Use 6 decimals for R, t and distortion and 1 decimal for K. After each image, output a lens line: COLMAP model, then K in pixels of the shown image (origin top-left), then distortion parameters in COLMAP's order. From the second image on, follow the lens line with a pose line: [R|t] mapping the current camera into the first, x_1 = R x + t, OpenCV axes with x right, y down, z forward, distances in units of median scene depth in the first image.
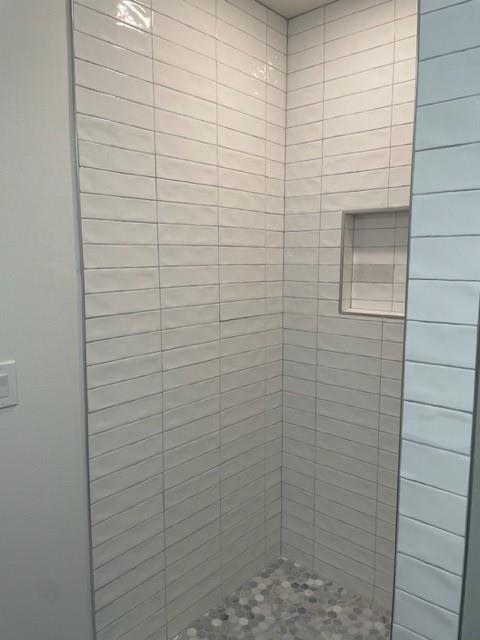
lens RADIAL K [[480.5, 0, 240.0], [0, 480.5, 320.0], [0, 0, 1]] dist [0.110854, -0.143684]
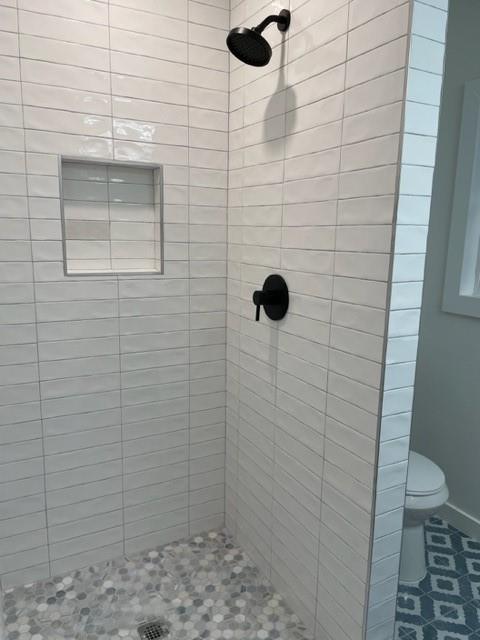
lens RADIAL K [[480.5, 0, 240.0], [0, 480.5, 320.0], [0, 0, 1]] dist [0.110854, -0.143684]
pose [[0.362245, -0.167903, 0.916835, -0.500542], [0.103929, 0.984784, 0.139284, -0.024891], [-0.926270, 0.044831, 0.374183, 0.381555]]
